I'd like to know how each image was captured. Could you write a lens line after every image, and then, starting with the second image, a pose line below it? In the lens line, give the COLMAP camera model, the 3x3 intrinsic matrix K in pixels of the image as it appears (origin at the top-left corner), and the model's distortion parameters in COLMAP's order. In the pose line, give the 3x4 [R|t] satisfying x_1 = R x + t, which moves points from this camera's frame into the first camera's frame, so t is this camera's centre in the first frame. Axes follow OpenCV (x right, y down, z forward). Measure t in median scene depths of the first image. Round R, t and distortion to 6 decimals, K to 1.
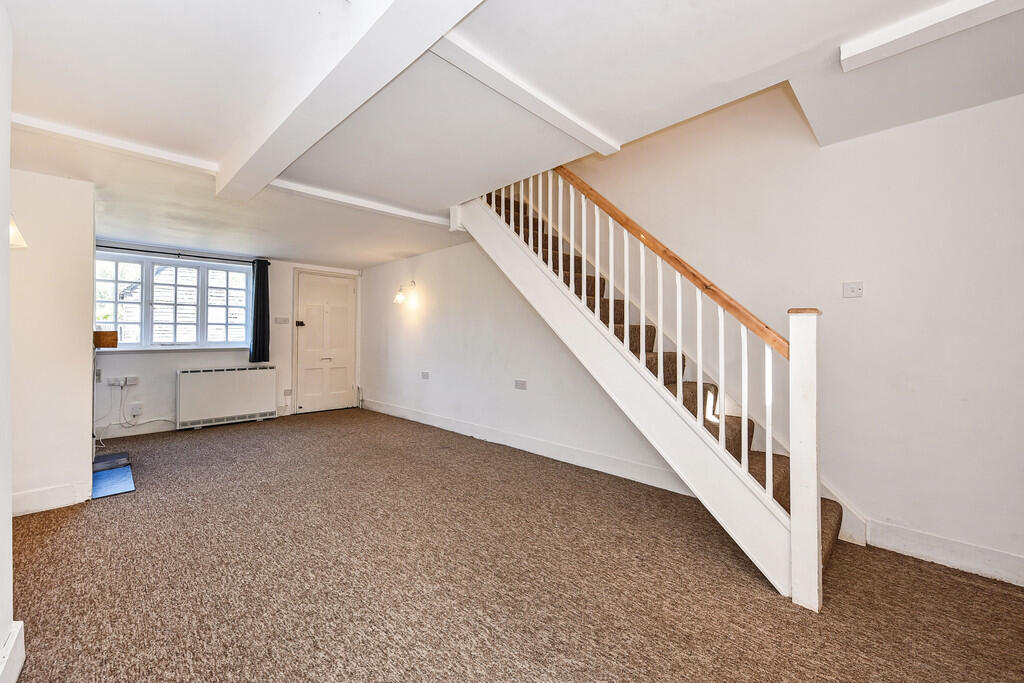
lens RADIAL K [[419.5, 0, 512.4], [0, 419.5, 336.7], [0, 0, 1]] dist [-0.004174, -0.000677]
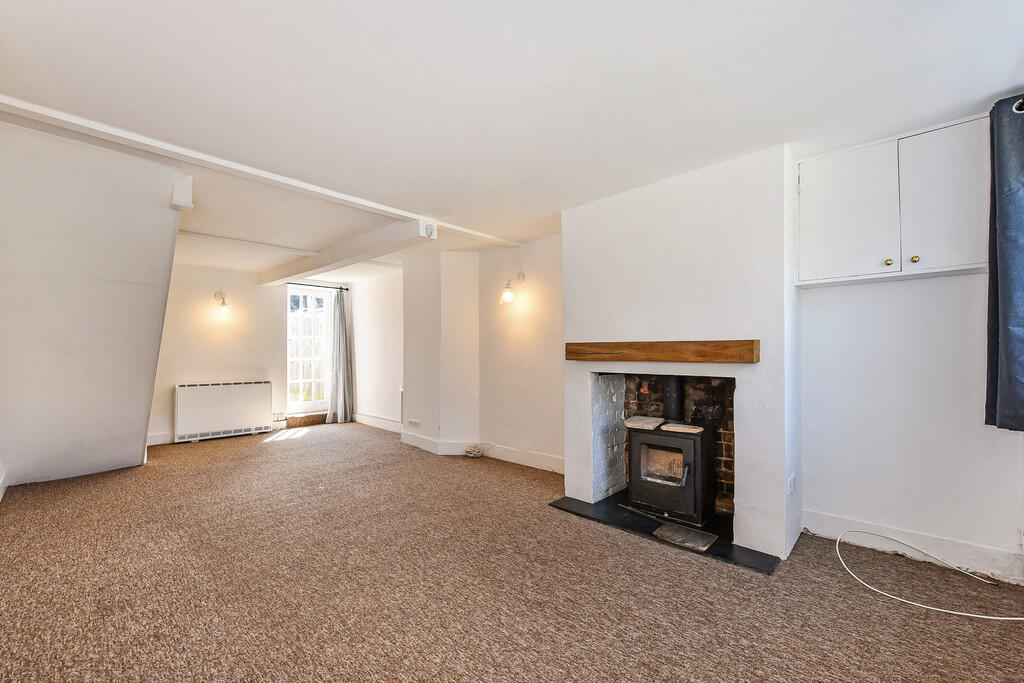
lens RADIAL K [[419.5, 0, 514.2], [0, 419.5, 343.2], [0, 0, 1]] dist [-0.004174, -0.000677]
pose [[-0.999374, 0.004872, -0.035042, -0.665787], [0.005413, 0.999867, -0.015362, -0.003980], [0.034962, -0.015542, -0.999268, 1.697625]]
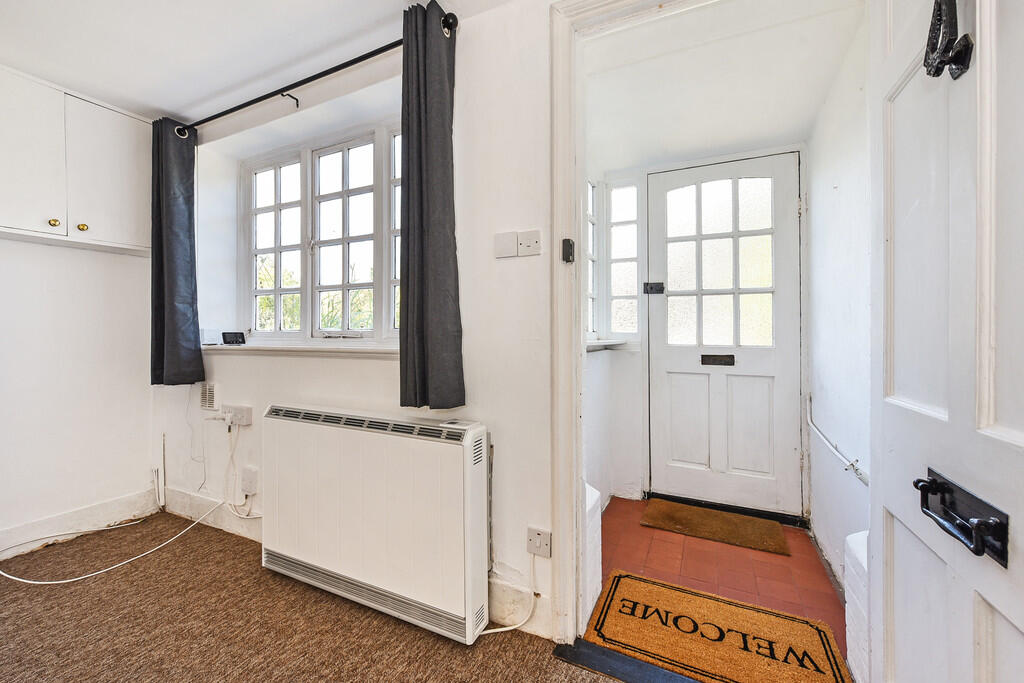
lens RADIAL K [[419.5, 0, 512.9], [0, 419.5, 338.8], [0, 0, 1]] dist [-0.004174, -0.000677]
pose [[0.324904, 0.007155, -0.945720, -0.518436], [0.002311, 0.999962, 0.008359, 0.021115], [0.945744, -0.004902, 0.324876, 1.502152]]
